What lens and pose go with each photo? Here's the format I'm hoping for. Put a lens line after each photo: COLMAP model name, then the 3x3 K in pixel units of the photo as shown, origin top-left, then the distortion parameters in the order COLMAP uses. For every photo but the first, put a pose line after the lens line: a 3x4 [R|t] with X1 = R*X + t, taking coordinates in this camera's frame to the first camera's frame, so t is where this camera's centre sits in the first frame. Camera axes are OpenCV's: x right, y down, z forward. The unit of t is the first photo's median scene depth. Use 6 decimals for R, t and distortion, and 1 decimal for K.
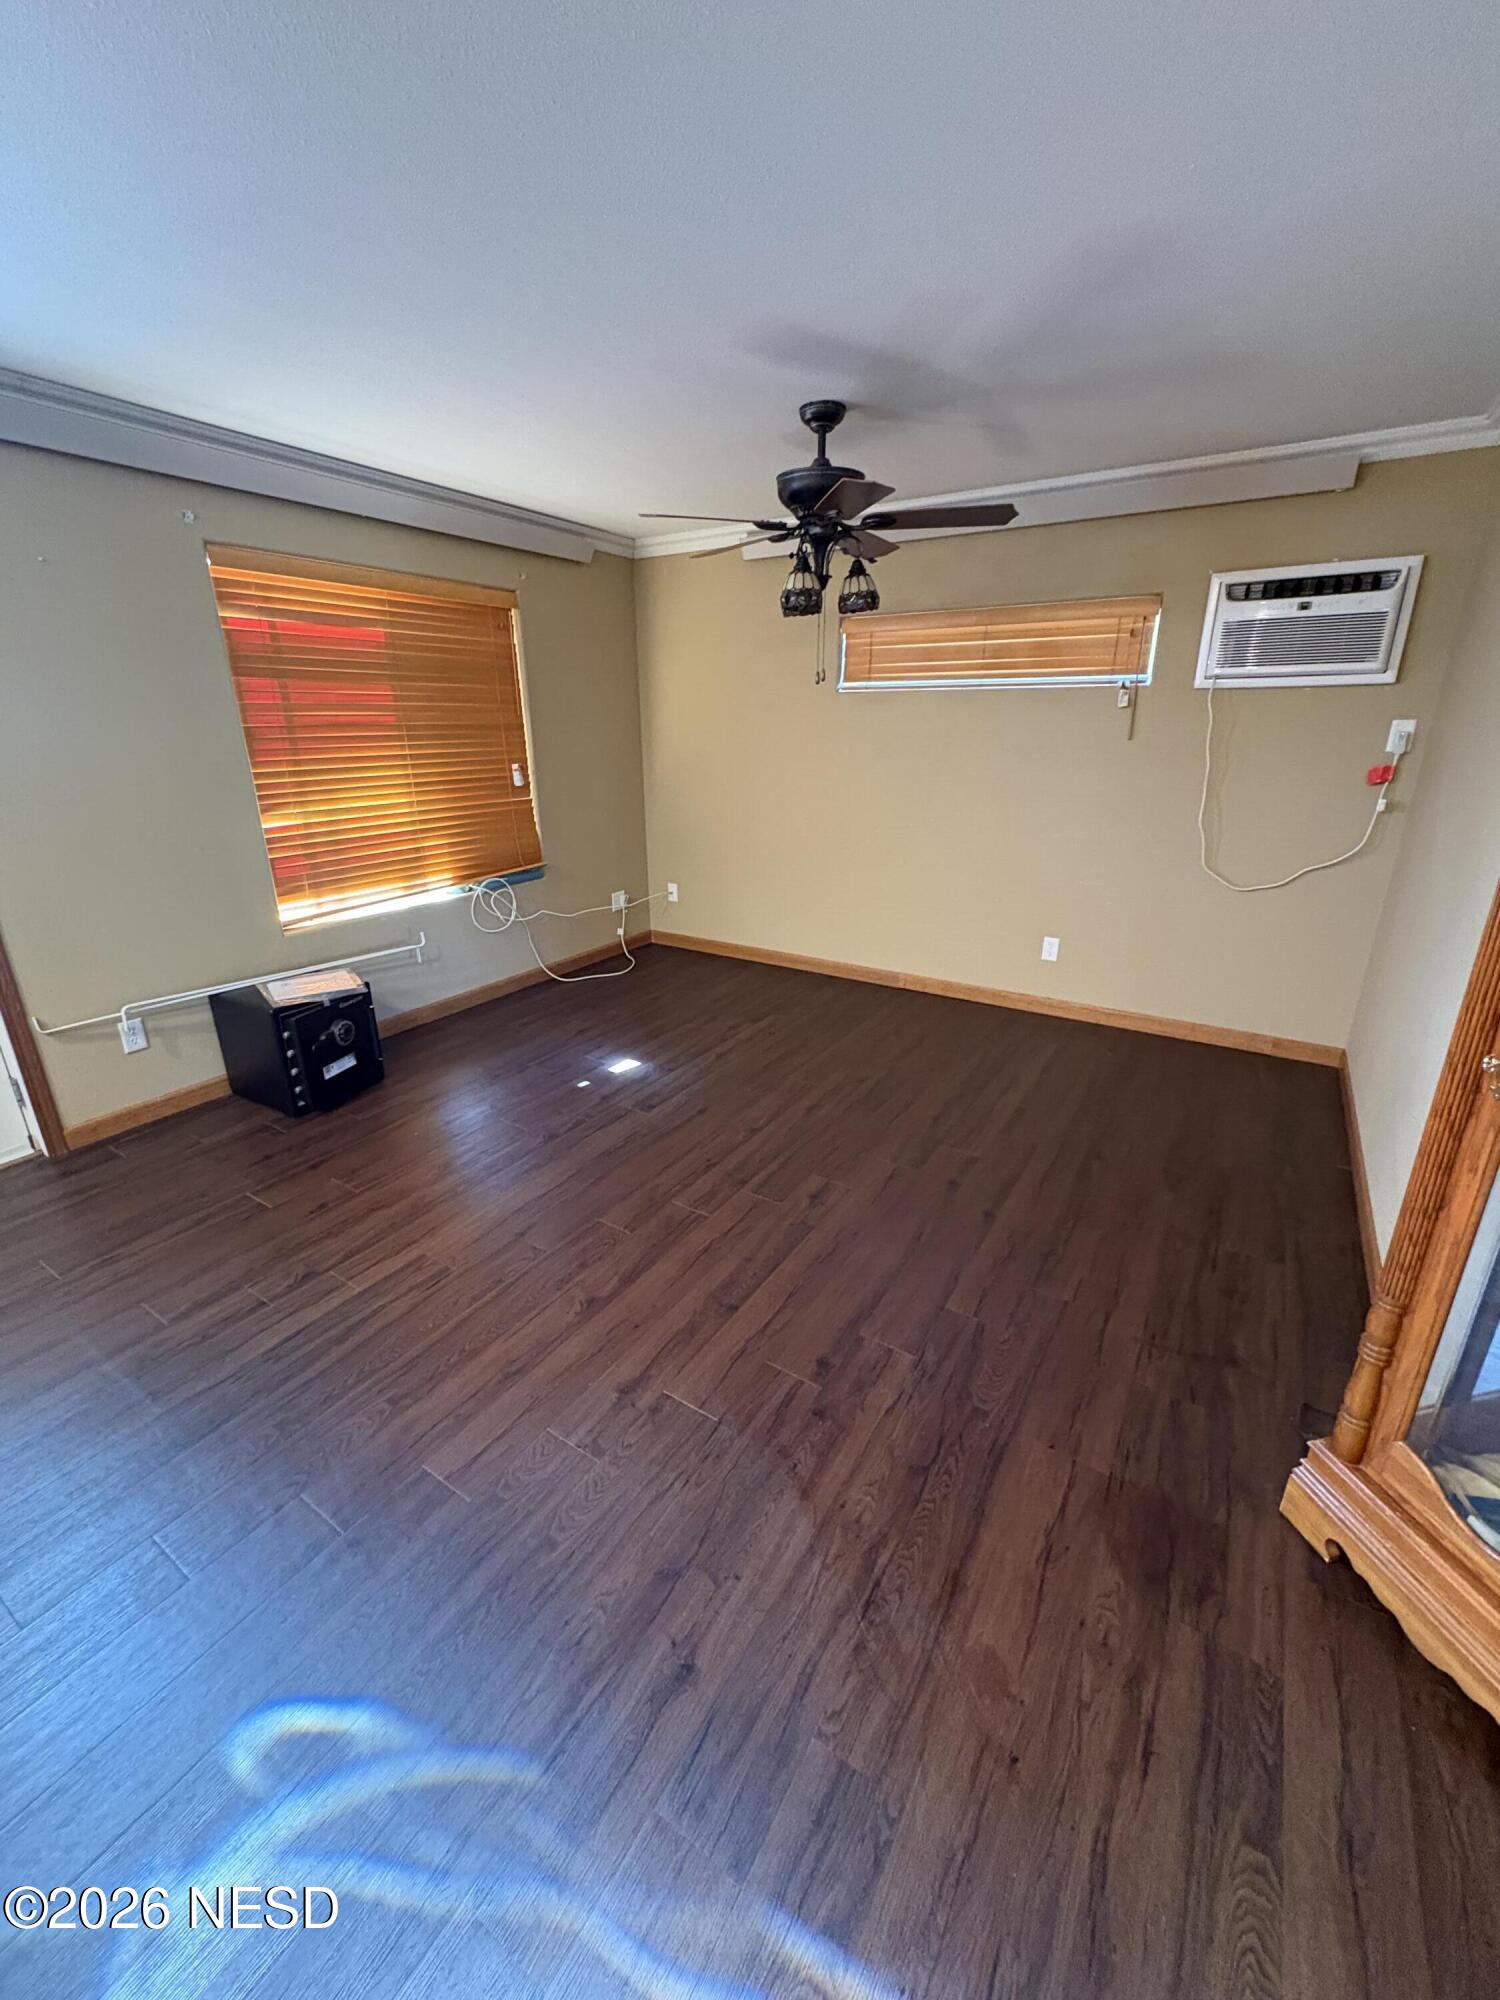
lens RADIAL K [[803.1, 0, 754.4], [0, 803.1, 999.7], [0, 0, 1]] dist [0.002594, 0.000350]
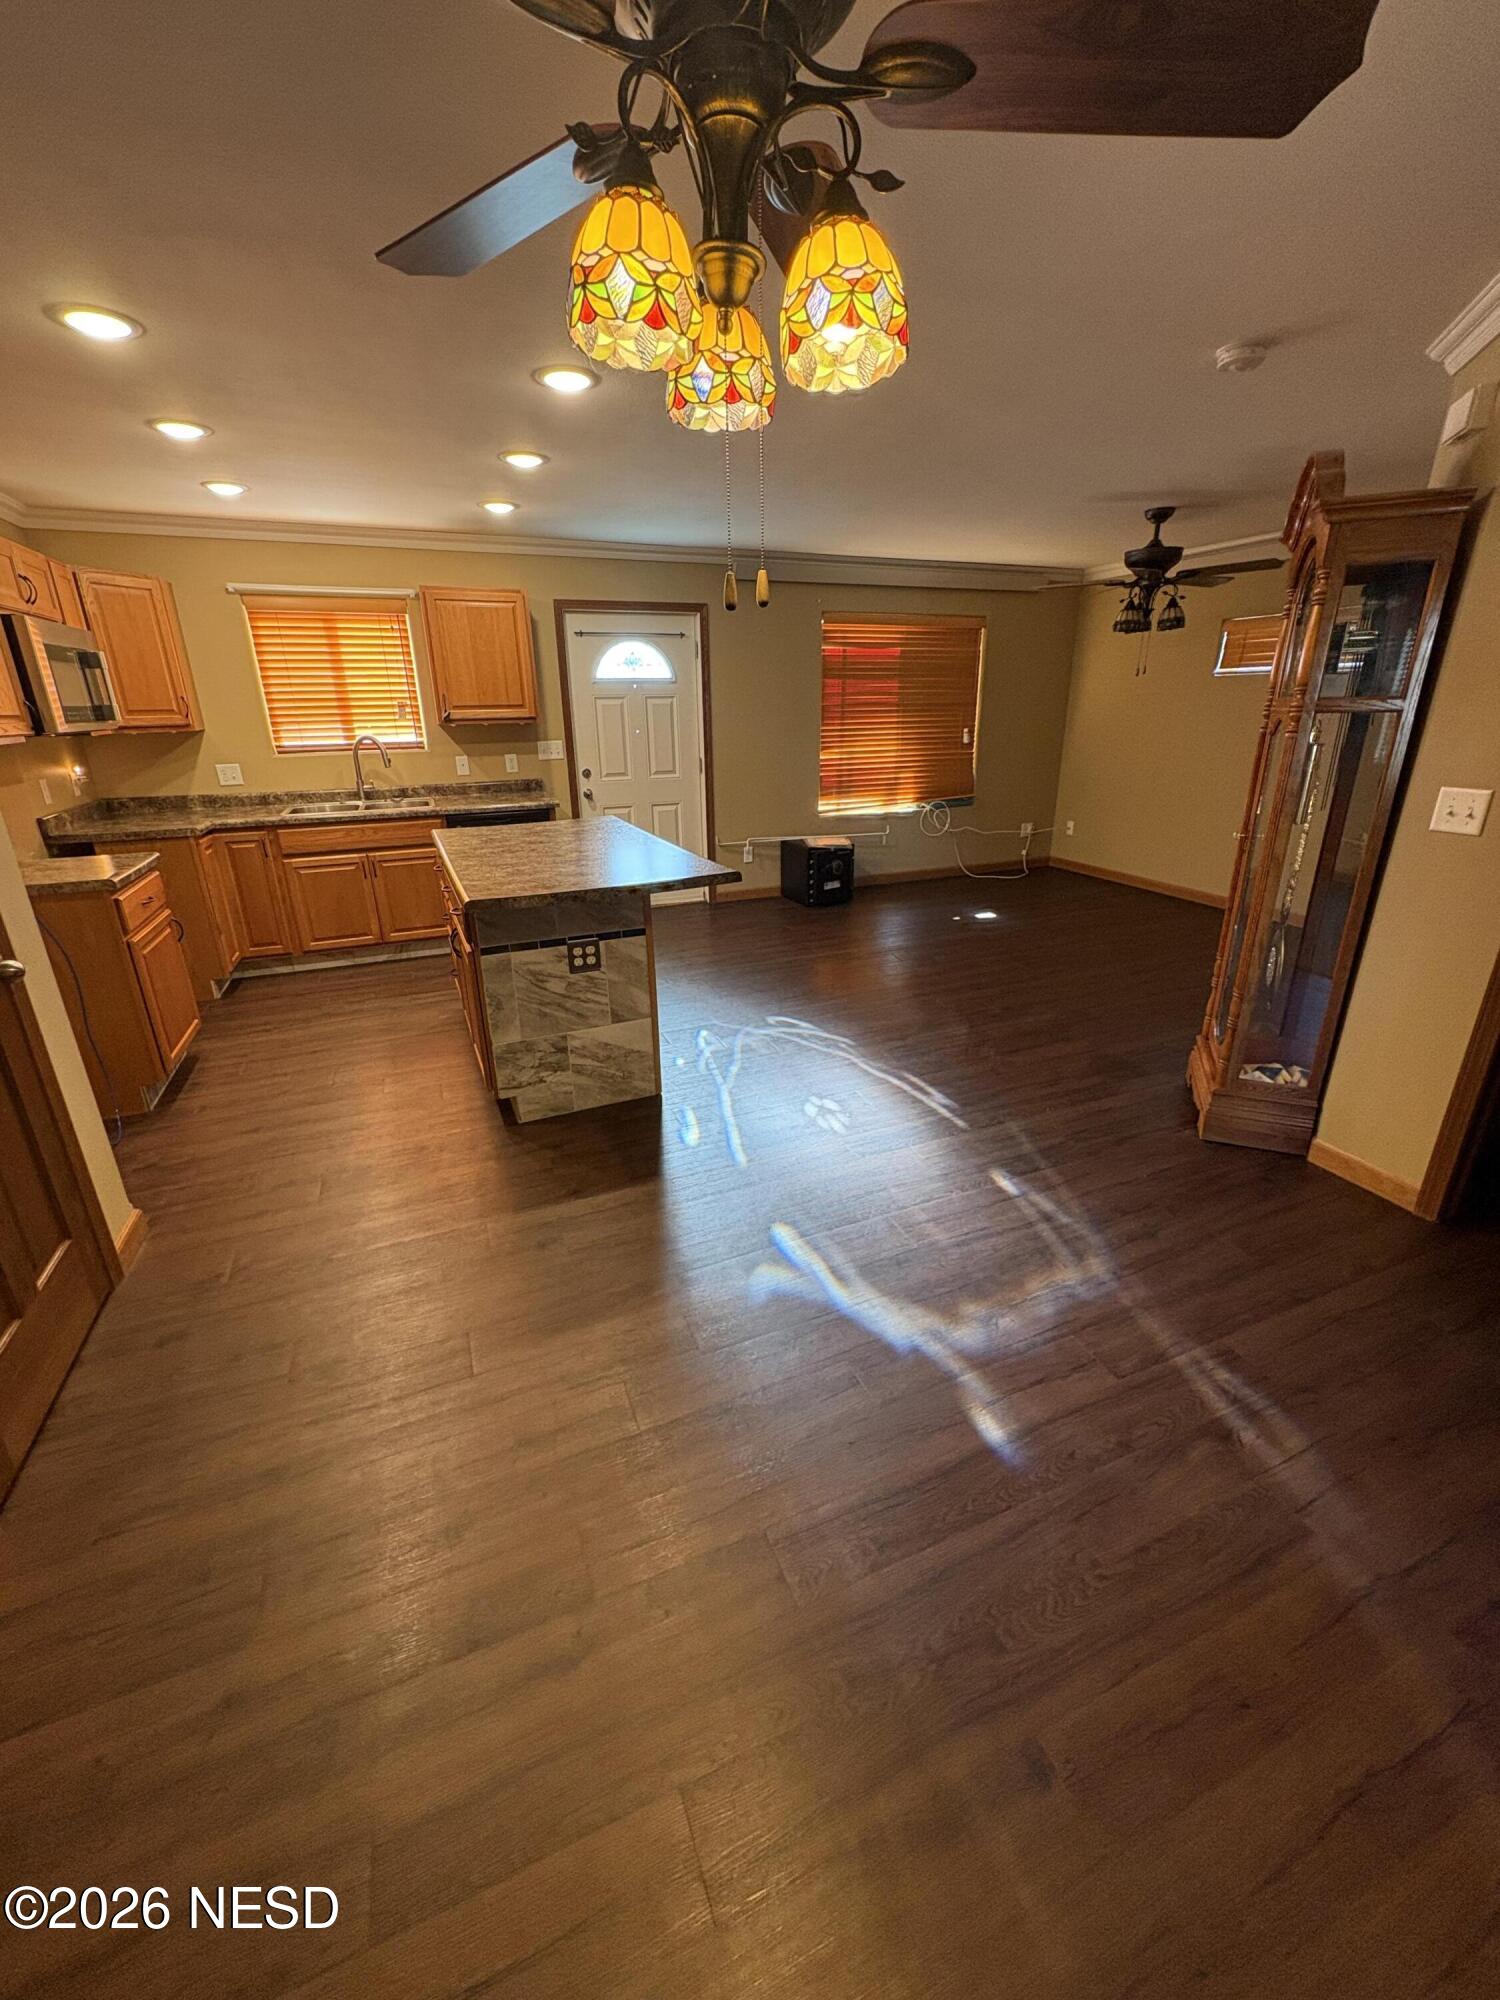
lens RADIAL K [[803.1, 0, 748.4], [0, 803.1, 1001.3], [0, 0, 1]] dist [0.002594, 0.000350]
pose [[0.818800, 0.193508, -0.540482, 0.372237], [-0.179650, 0.980561, 0.078908, 0.220189], [0.545245, 0.032488, 0.837647, -0.638845]]
